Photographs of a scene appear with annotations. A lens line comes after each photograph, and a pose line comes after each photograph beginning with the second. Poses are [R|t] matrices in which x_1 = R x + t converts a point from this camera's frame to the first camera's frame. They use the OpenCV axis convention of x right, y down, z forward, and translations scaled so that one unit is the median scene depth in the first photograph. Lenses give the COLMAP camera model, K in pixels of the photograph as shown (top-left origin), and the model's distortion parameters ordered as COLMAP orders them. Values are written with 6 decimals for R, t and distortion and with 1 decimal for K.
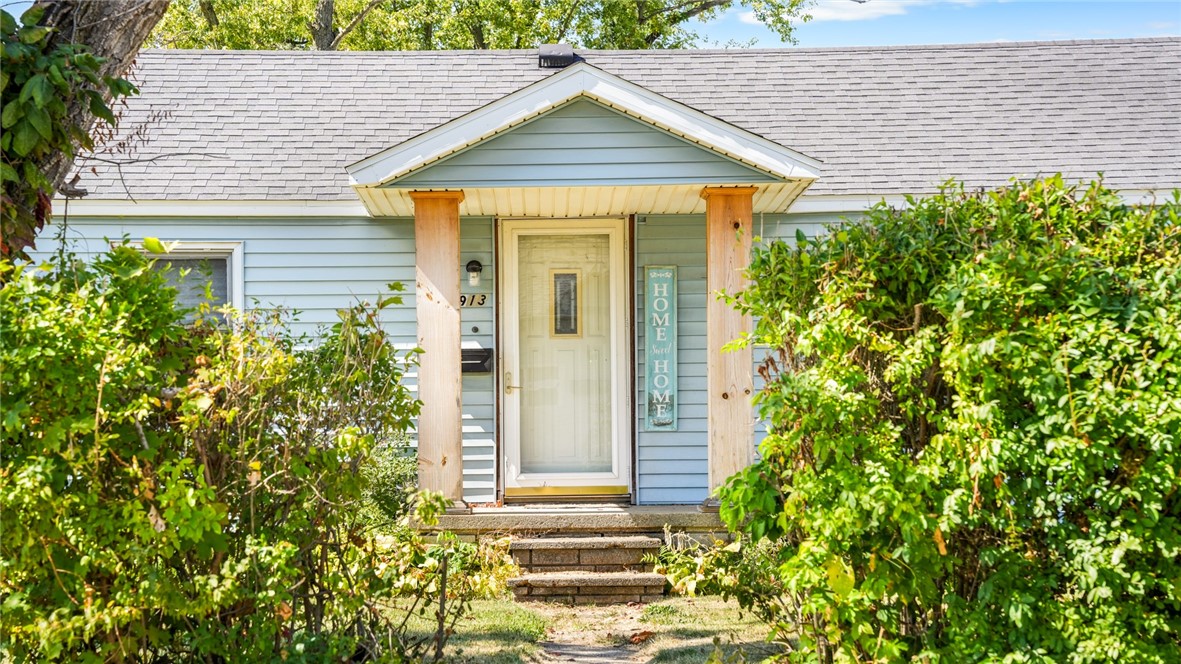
lens RADIAL K [[2305.9, 0, 590.5], [0, 2305.9, 332.0], [0, 0, 1]] dist [0.712356, 0.023147]
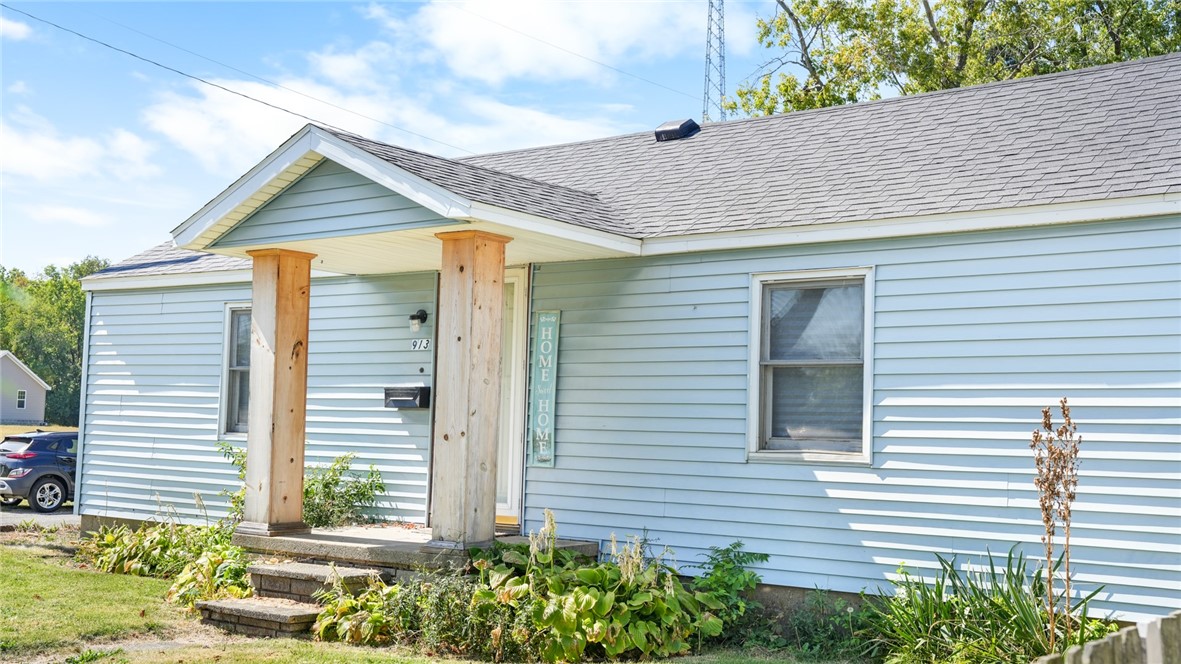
lens RADIAL K [[1335.4, 0, 590.5], [0, 1335.4, 332.0], [0, 0, 1]] dist [0.196792, -0.016097]
pose [[0.786892, -0.013083, -0.616952, 0.427087], [-0.012480, 0.999233, -0.037108, 0.003686], [0.616964, 0.036900, 0.786126, 0.534094]]
